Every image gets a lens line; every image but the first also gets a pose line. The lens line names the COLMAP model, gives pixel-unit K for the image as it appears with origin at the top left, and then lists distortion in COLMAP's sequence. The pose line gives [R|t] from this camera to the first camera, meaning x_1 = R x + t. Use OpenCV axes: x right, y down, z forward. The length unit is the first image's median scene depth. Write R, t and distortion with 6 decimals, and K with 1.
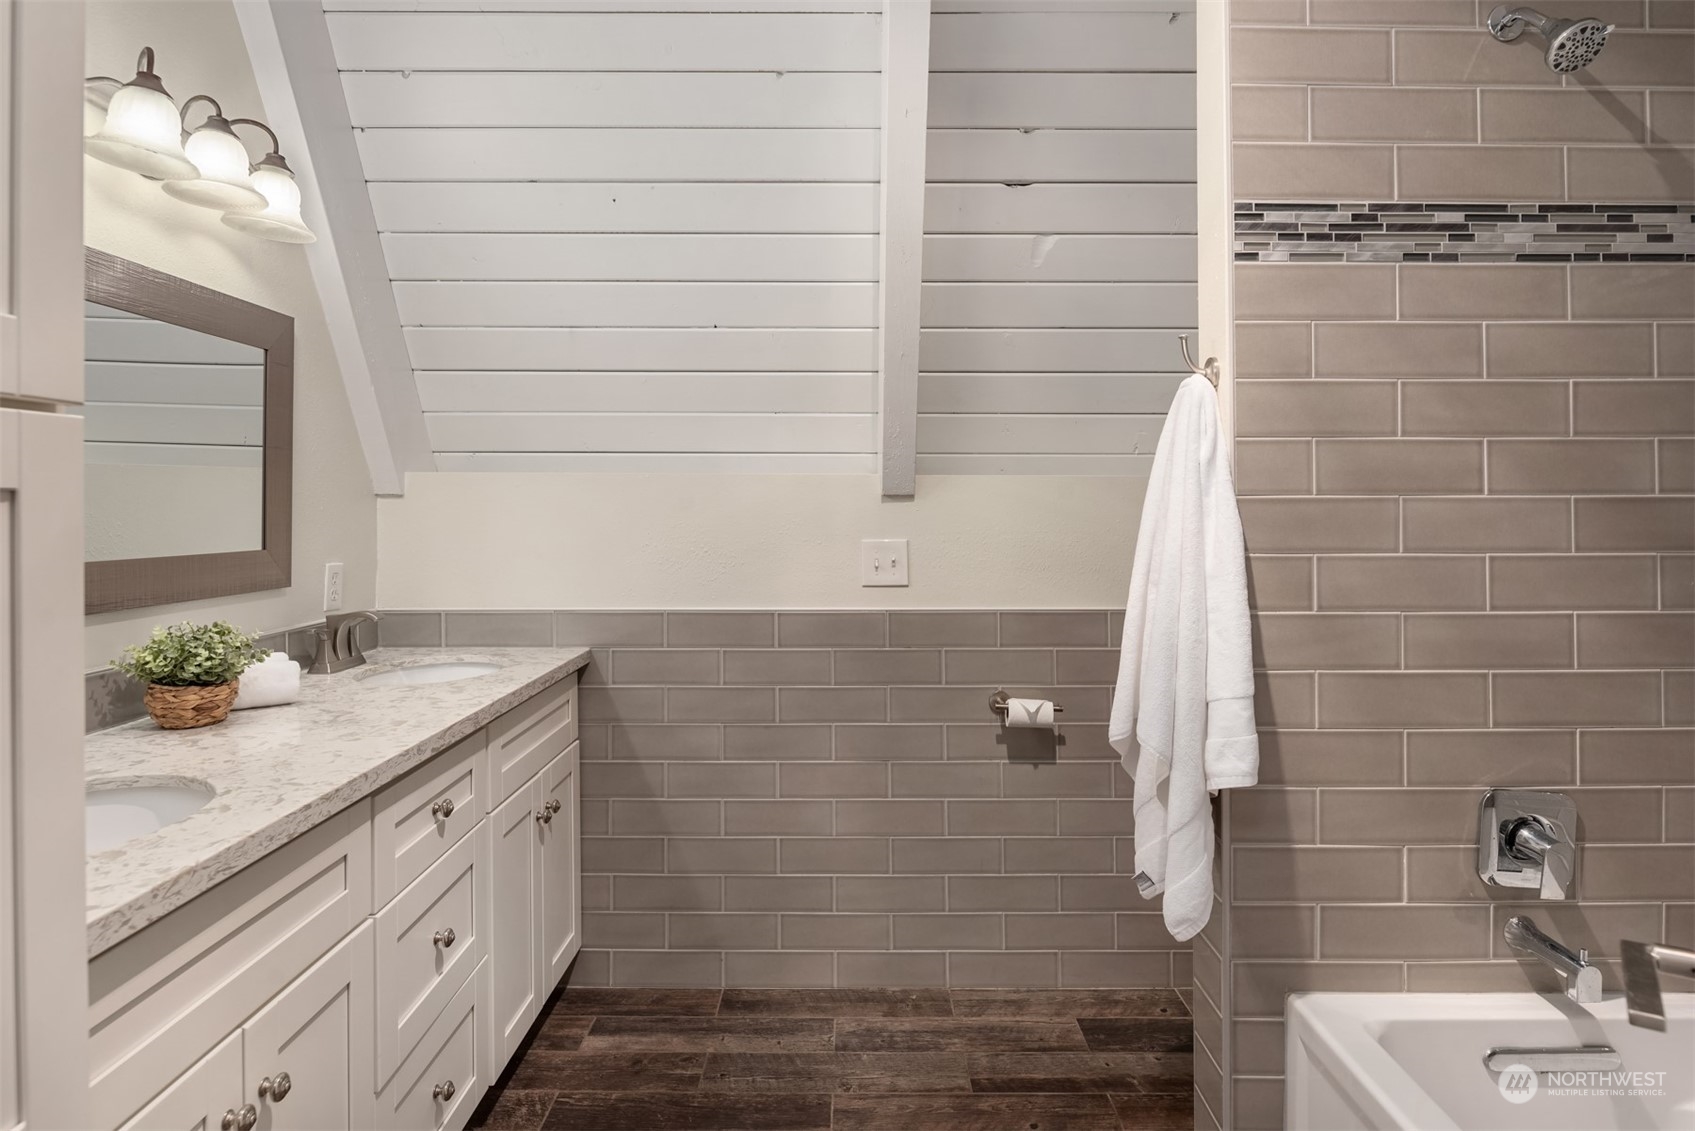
lens RADIAL K [[938.7, 0, 860.0], [0, 938.7, 526.5], [0, 0, 1]] dist [-0.001753, -0.001672]
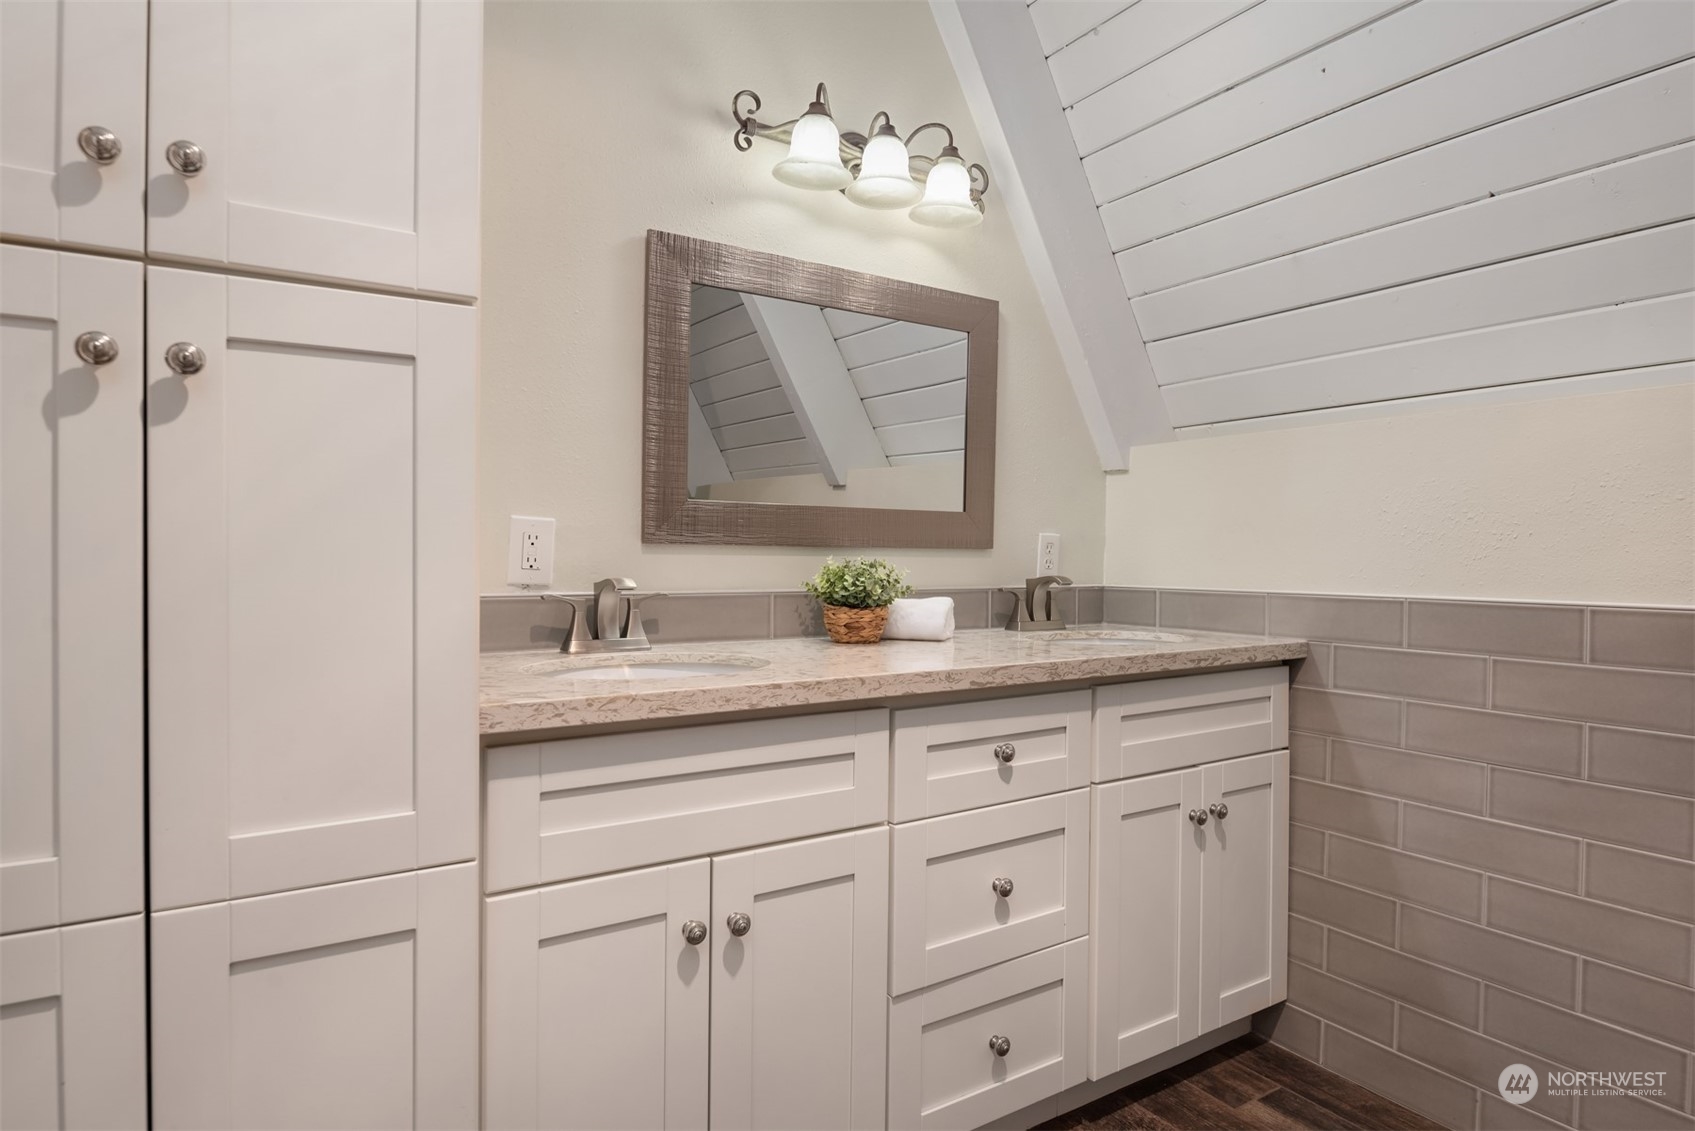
lens RADIAL K [[921.4, 0, 840.9], [0, 921.4, 576.4], [0, 0, 1]] dist [-0.001714, -0.000111]
pose [[0.533877, 0.019197, -0.845344, 0.206419], [-0.021107, 0.999733, 0.009373, 0.089747], [0.845299, 0.012839, 0.534140, 0.274424]]
